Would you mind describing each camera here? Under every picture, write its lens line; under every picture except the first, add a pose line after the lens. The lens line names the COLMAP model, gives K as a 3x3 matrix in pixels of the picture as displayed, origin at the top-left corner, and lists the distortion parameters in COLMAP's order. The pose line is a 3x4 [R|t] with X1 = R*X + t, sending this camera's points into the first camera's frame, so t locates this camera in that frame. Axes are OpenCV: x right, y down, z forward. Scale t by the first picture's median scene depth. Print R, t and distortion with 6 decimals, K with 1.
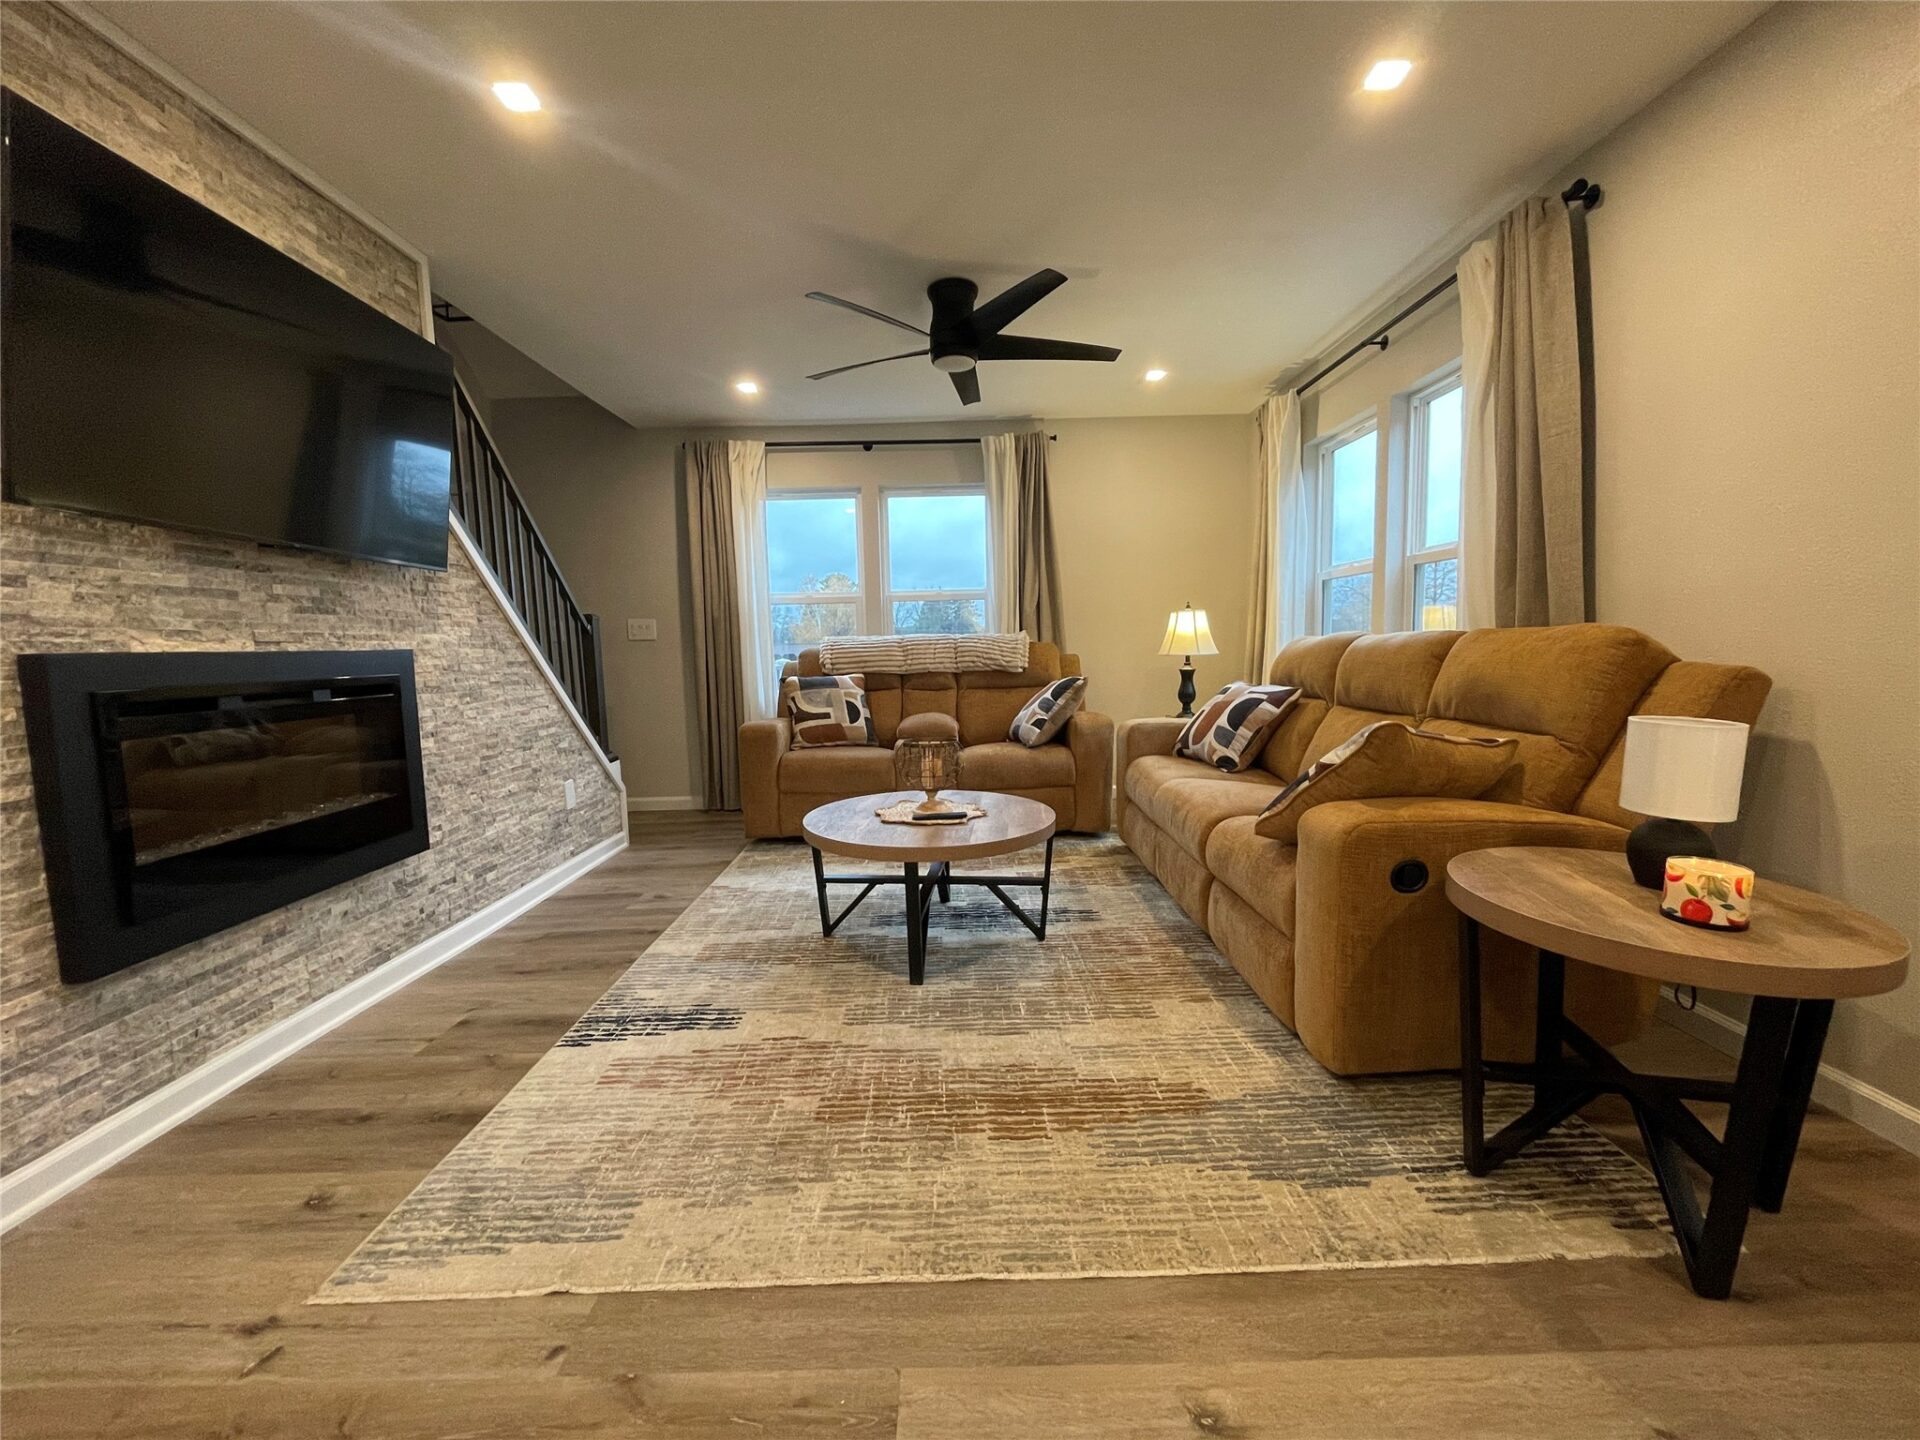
lens RADIAL K [[778.6, 0, 959.2], [0, 778.6, 719.1], [0, 0, 1]] dist [-0.004604, 0.000956]
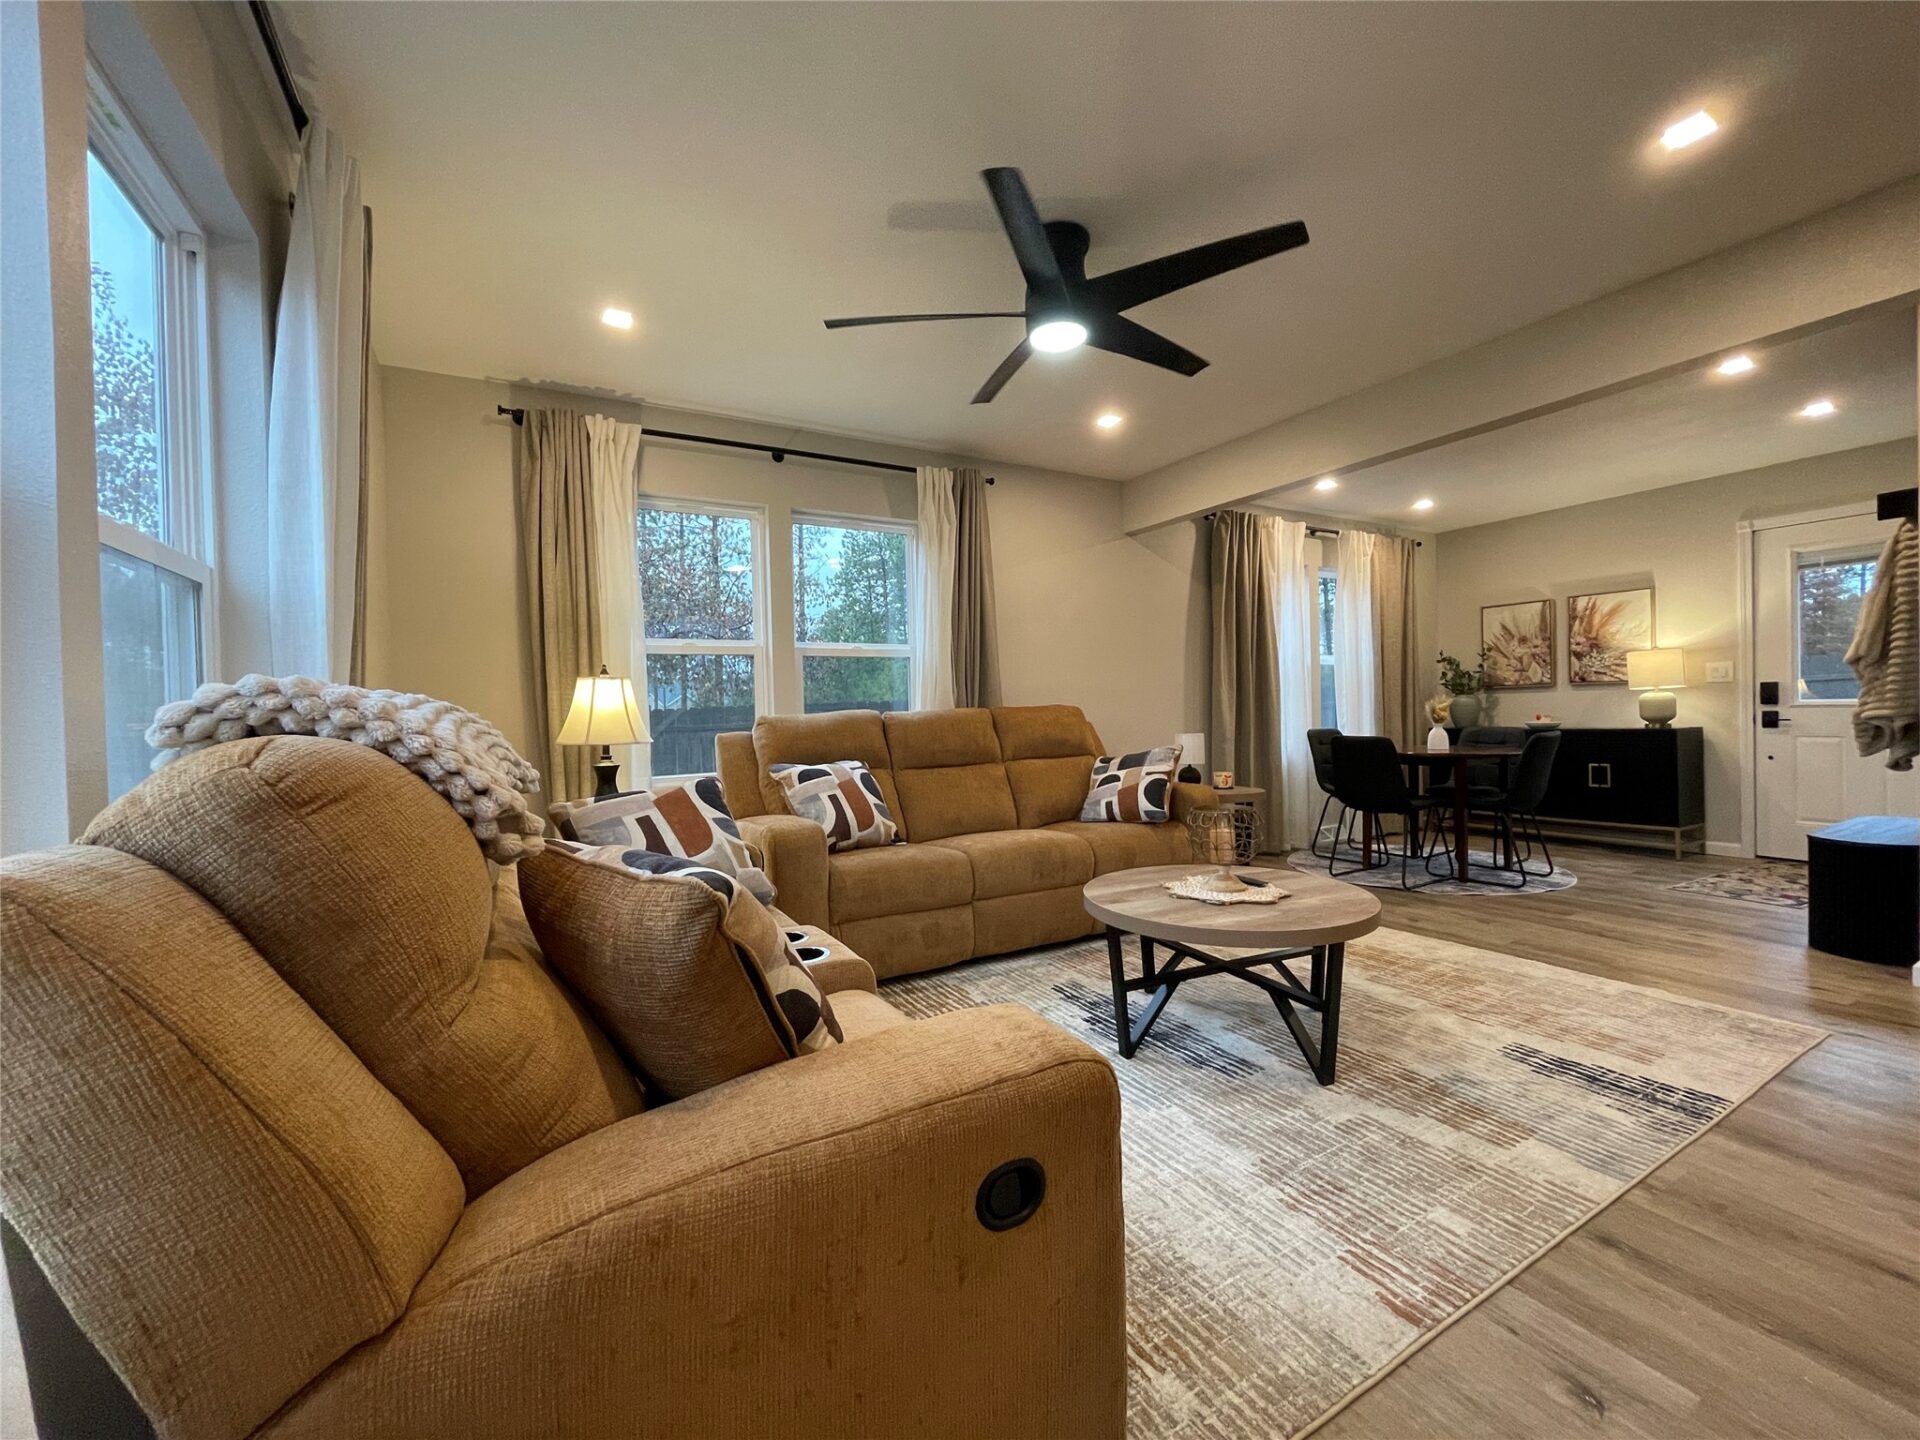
lens RADIAL K [[778.6, 0, 957.2], [0, 778.6, 719.7], [0, 0, 1]] dist [-0.004604, 0.000956]
pose [[-0.481308, 0.020365, 0.876315, -0.835550], [0.119180, 0.991967, 0.042406, -0.183192], [-0.868411, 0.124850, -0.479869, 2.050352]]
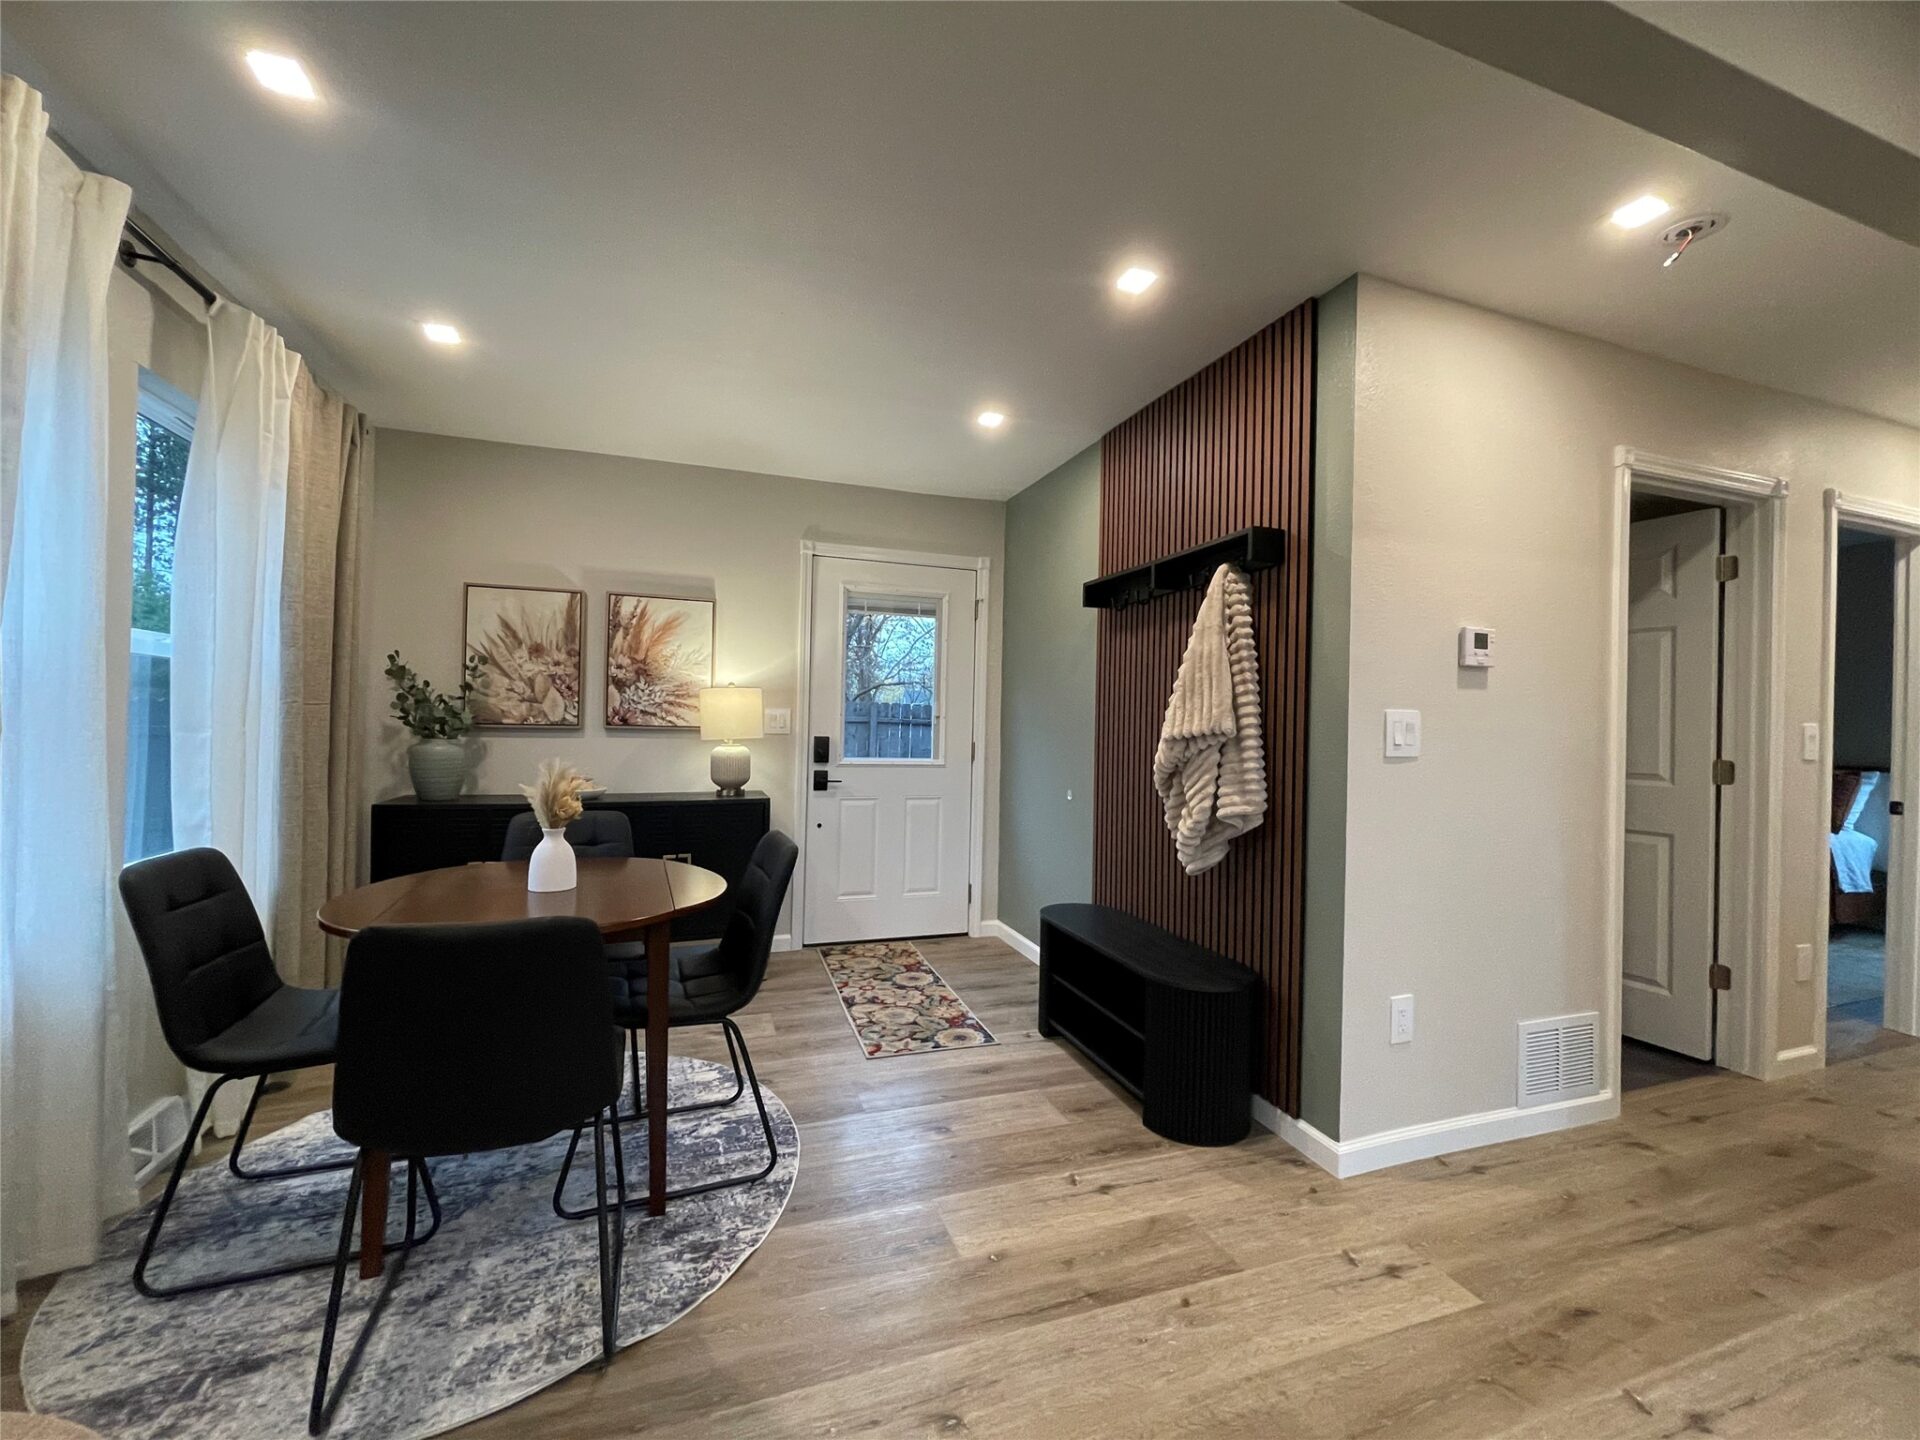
lens RADIAL K [[778.6, 0, 959.4], [0, 778.6, 719.6], [0, 0, 1]] dist [-0.004604, 0.000956]
pose [[-0.945137, -0.001073, -0.326673, 0.250568], [-0.034625, 0.994690, 0.096913, -0.154503], [0.324834, 0.102907, -0.940156, 0.871894]]
